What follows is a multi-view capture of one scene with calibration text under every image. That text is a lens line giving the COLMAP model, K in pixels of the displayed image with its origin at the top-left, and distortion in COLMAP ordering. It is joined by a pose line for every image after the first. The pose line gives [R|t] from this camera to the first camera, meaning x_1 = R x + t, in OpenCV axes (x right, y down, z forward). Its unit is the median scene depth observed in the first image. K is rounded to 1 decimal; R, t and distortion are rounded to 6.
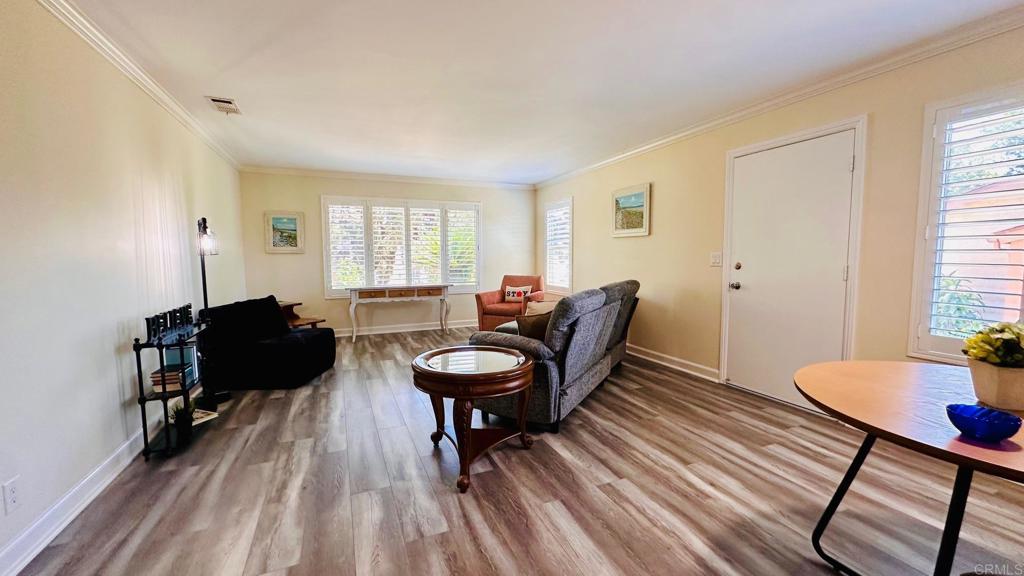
lens RADIAL K [[407.8, 0, 510.7], [0, 407.8, 288.6], [0, 0, 1]] dist [-0.009343, 0.001070]
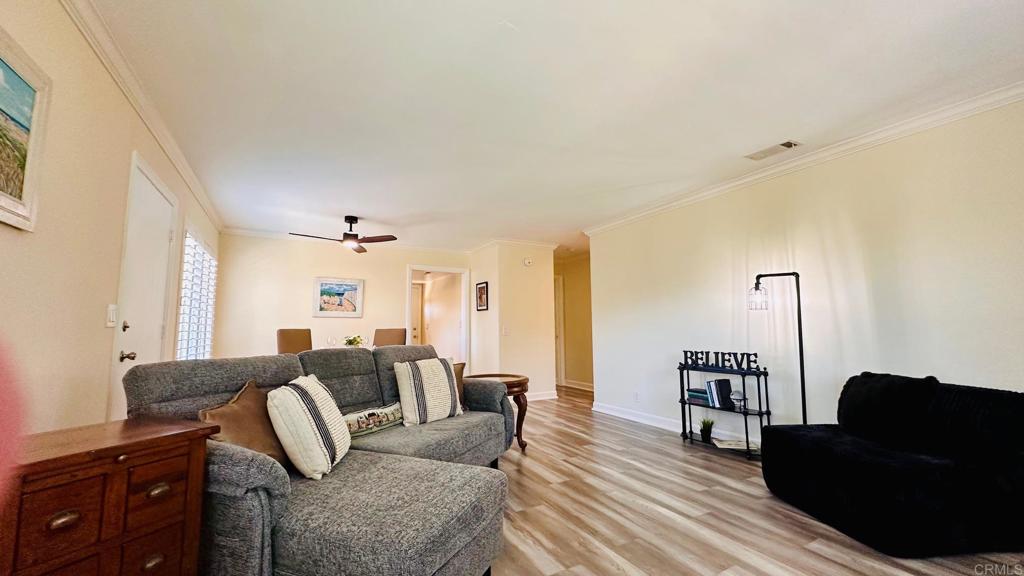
lens RADIAL K [[407.8, 0, 512.6], [0, 407.8, 289.9], [0, 0, 1]] dist [-0.009343, 0.001070]
pose [[-0.994880, 0.001407, -0.101049, -0.006813], [0.003254, 0.999831, -0.018116, -0.136451], [0.101006, -0.018352, -0.994717, 2.322827]]
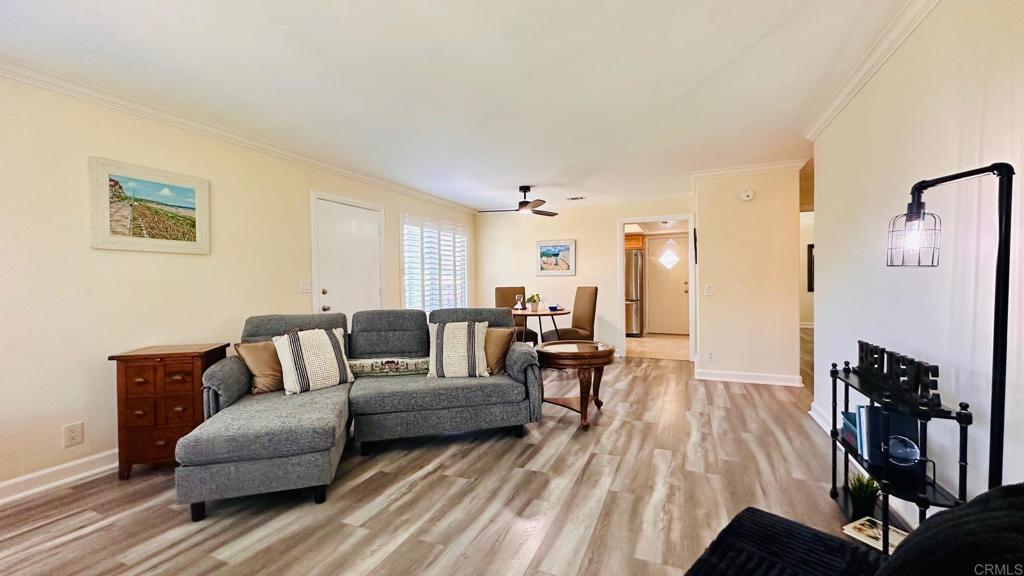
lens RADIAL K [[407.8, 0, 510.8], [0, 407.8, 291.1], [0, 0, 1]] dist [-0.009343, 0.001070]
pose [[-0.687869, -0.003668, 0.725826, -0.894482], [0.073936, 0.994432, 0.075095, -0.142472], [-0.722060, 0.105320, -0.683767, 1.905769]]
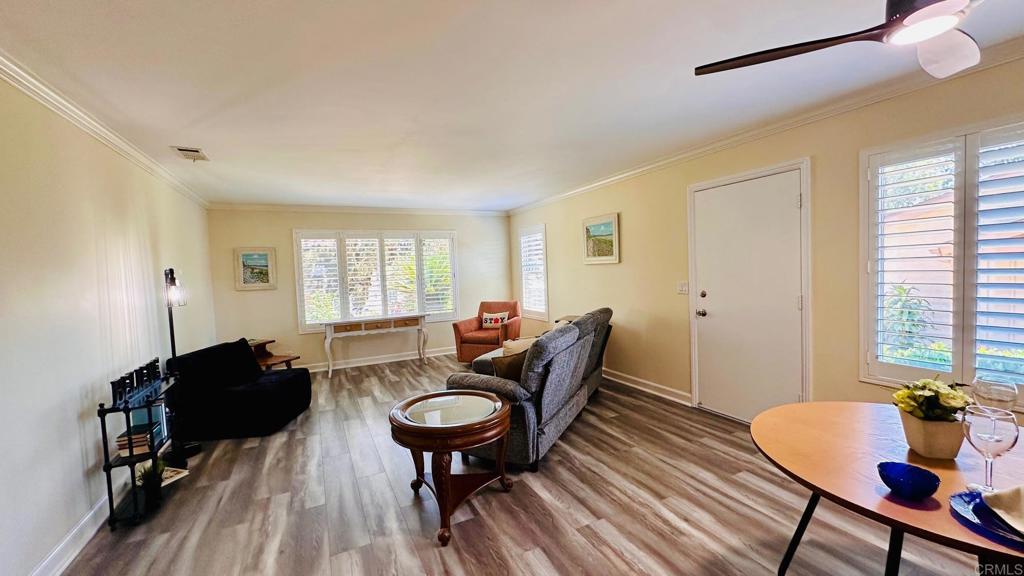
lens RADIAL K [[407.8, 0, 511.2], [0, 407.8, 287.7], [0, 0, 1]] dist [-0.009343, 0.001070]
pose [[0.997833, -0.035978, 0.055094, 0.011832], [0.037993, 0.998630, -0.035986, -0.071586], [-0.053723, 0.038001, 0.997833, -0.026426]]
